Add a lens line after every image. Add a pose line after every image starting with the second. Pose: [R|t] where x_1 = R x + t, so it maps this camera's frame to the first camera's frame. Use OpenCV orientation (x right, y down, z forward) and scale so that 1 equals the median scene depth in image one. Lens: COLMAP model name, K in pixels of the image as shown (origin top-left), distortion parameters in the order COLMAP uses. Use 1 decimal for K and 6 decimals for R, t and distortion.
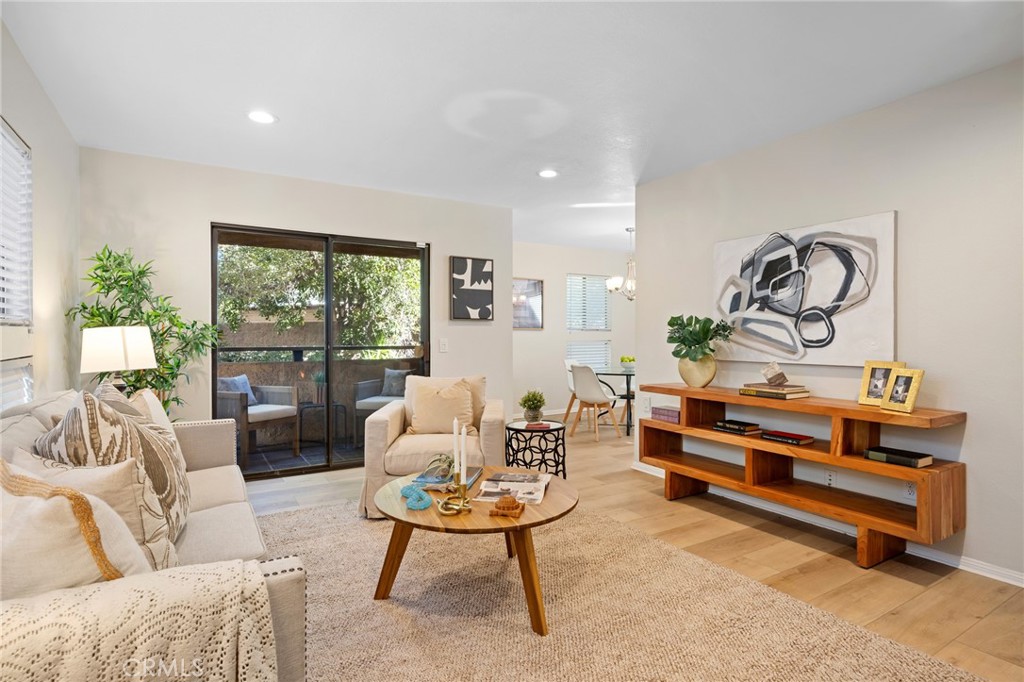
lens RADIAL K [[519.9, 0, 511.4], [0, 519.9, 338.4], [0, 0, 1]] dist [0.004252, 0.000119]
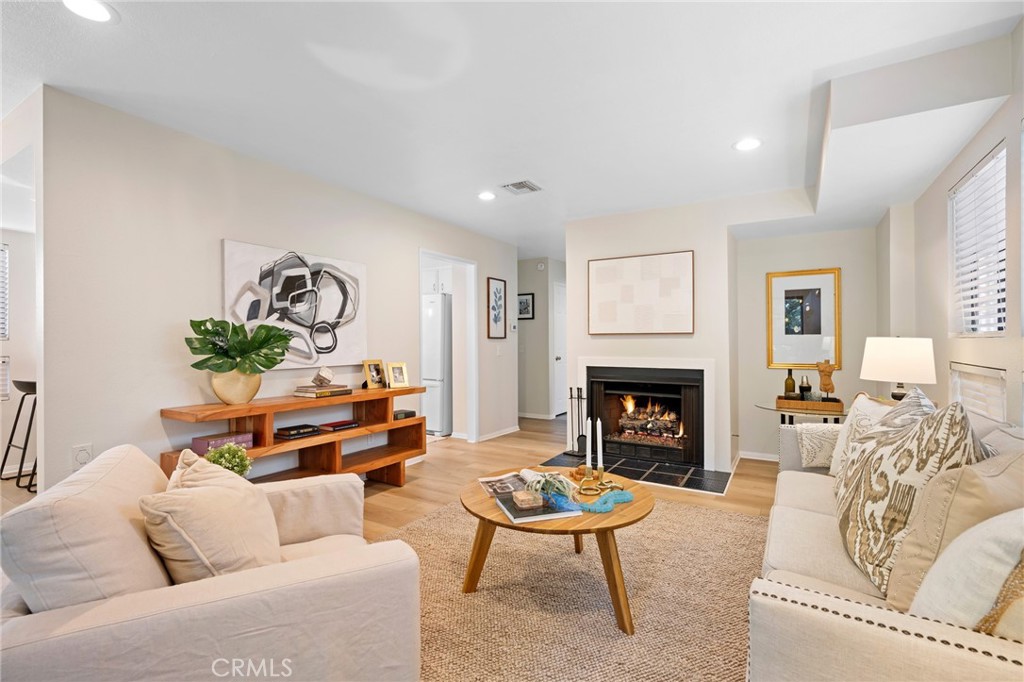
lens RADIAL K [[460.5, 0, 513.2], [0, 460.5, 341.5], [0, 0, 1]] dist [0.002570, 0.000482]
pose [[-0.462245, 0.003122, 0.886747, -0.605841], [0.010763, 0.999940, 0.002089, -0.008160], [-0.886687, 0.010510, -0.462250, 1.074499]]
